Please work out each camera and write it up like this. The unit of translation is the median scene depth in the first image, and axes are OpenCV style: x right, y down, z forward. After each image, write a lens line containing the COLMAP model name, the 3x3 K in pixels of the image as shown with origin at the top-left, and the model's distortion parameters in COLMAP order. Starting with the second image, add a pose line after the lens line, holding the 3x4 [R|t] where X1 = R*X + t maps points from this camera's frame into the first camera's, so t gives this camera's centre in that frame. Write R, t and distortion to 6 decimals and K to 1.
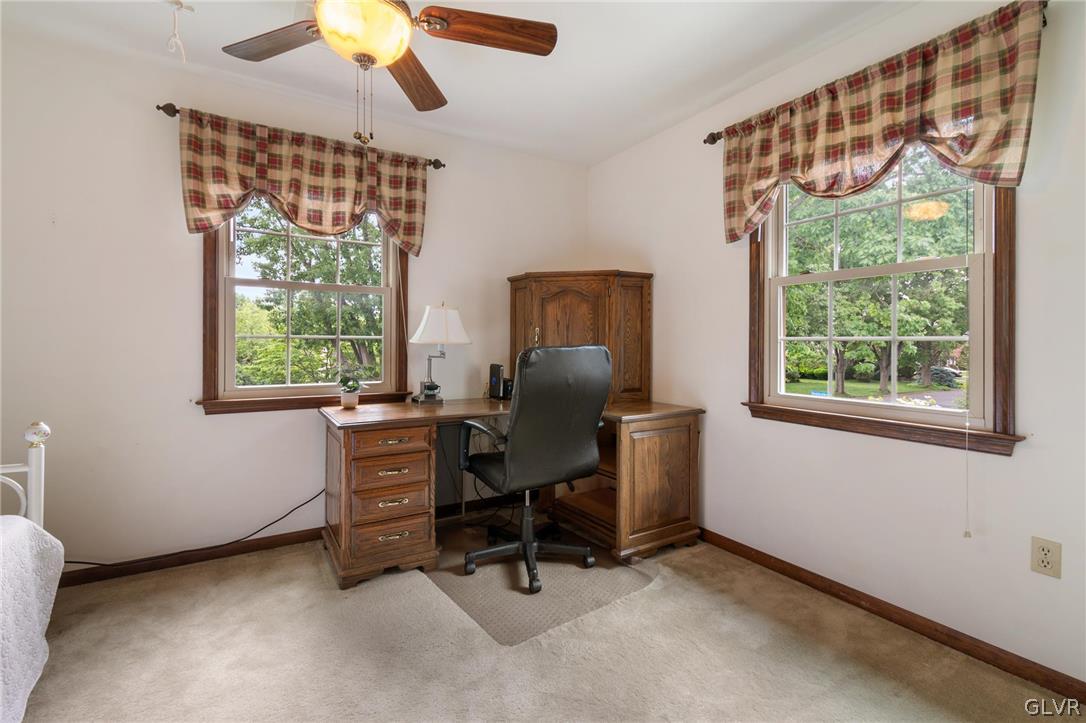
lens RADIAL K [[495.4, 0, 542.7], [0, 495.4, 345.8], [0, 0, 1]] dist [0.009550, -0.001767]
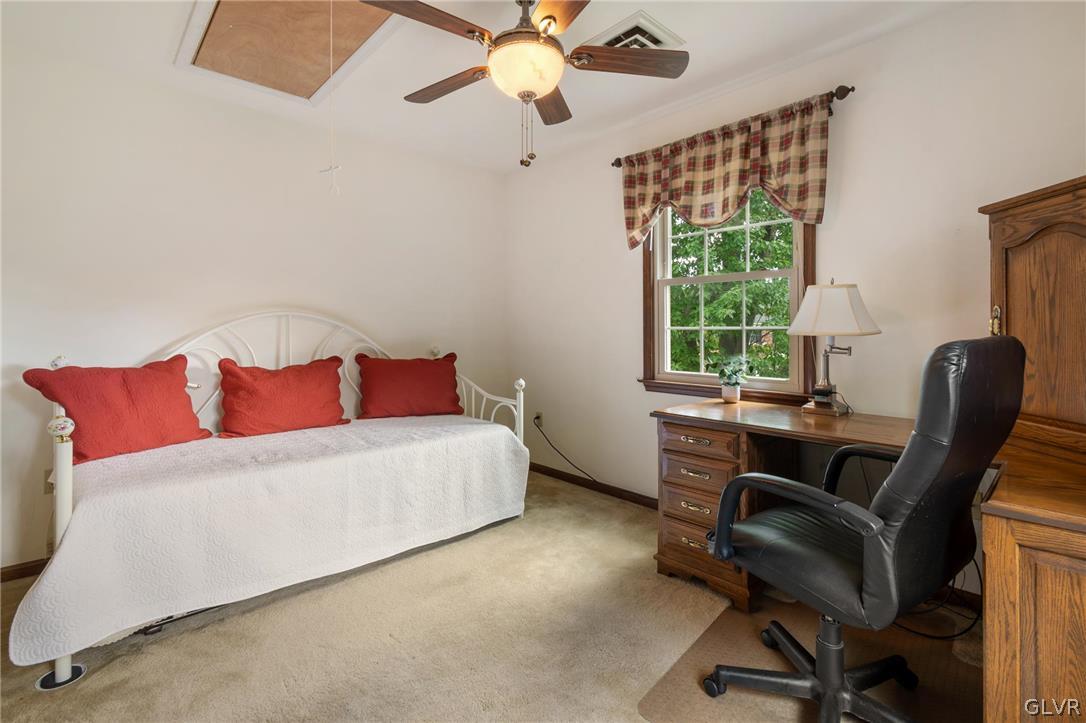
lens RADIAL K [[495.4, 0, 551.0], [0, 495.4, 330.2], [0, 0, 1]] dist [0.009550, -0.001767]
pose [[0.207788, -0.005229, -0.978160, 0.504288], [-0.004599, 0.999969, -0.006323, -0.005371], [0.978163, 0.005812, 0.207758, 0.503919]]
